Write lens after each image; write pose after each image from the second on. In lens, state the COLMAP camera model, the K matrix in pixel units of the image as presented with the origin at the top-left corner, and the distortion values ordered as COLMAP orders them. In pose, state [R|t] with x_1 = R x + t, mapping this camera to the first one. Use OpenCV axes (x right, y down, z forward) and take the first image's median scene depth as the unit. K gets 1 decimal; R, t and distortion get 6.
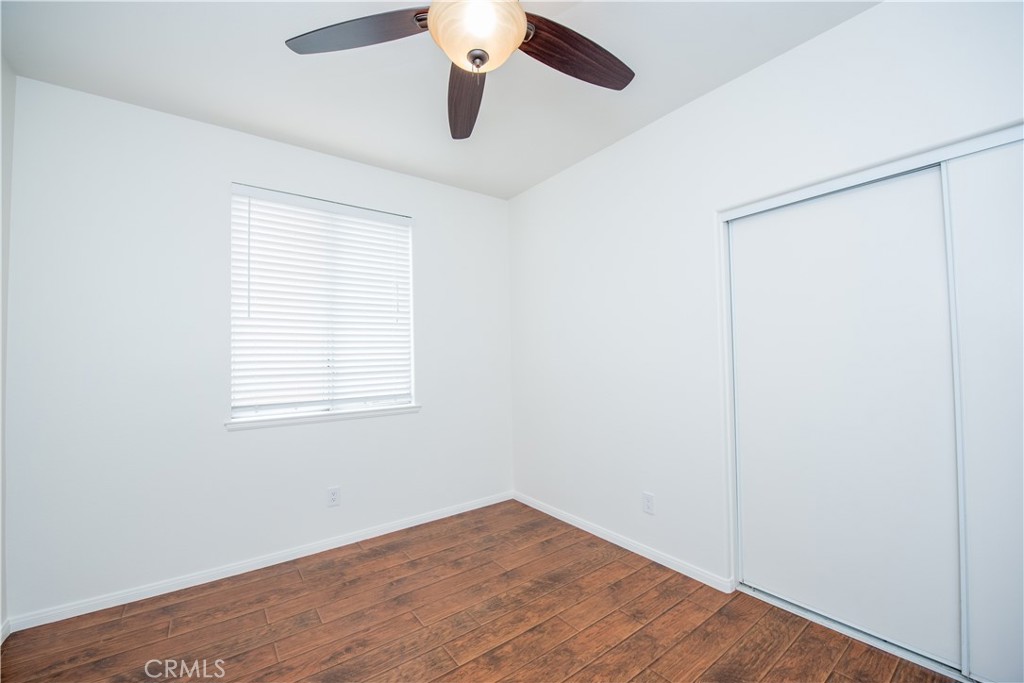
lens RADIAL K [[407.1, 0, 512.2], [0, 407.1, 345.5], [0, 0, 1]] dist [-0.018784, -0.000354]
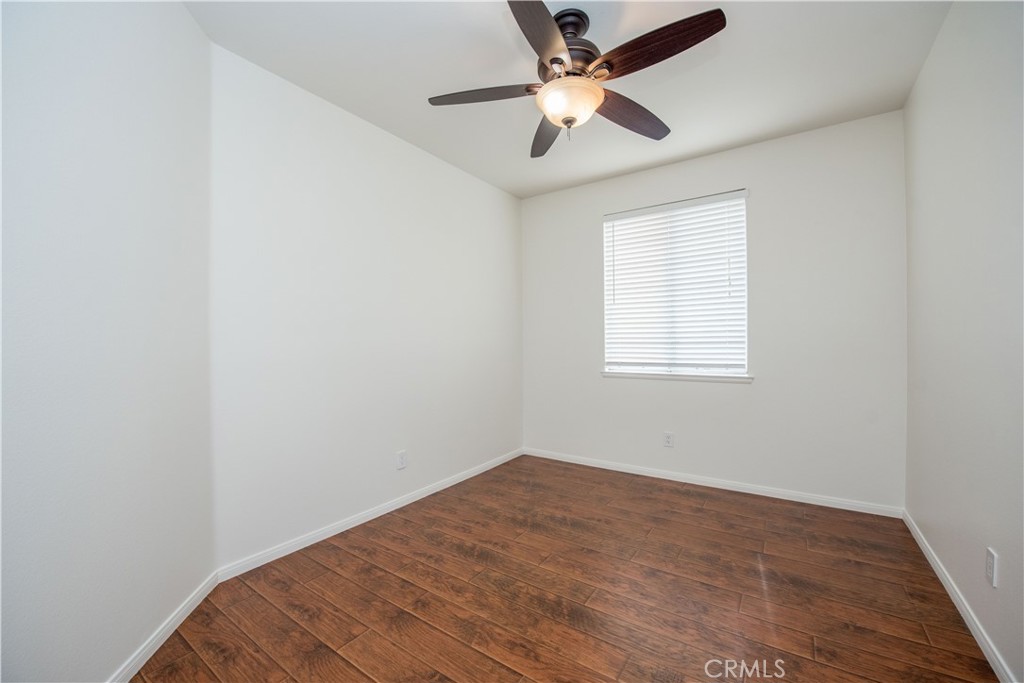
lens RADIAL K [[407.1, 0, 512.2], [0, 407.1, 345.5], [0, 0, 1]] dist [-0.018784, -0.000354]
pose [[0.319286, 0.025340, -0.947319, 0.621298], [0.030180, 0.998863, 0.036891, 0.018858], [0.947178, -0.040369, 0.318159, 0.150624]]
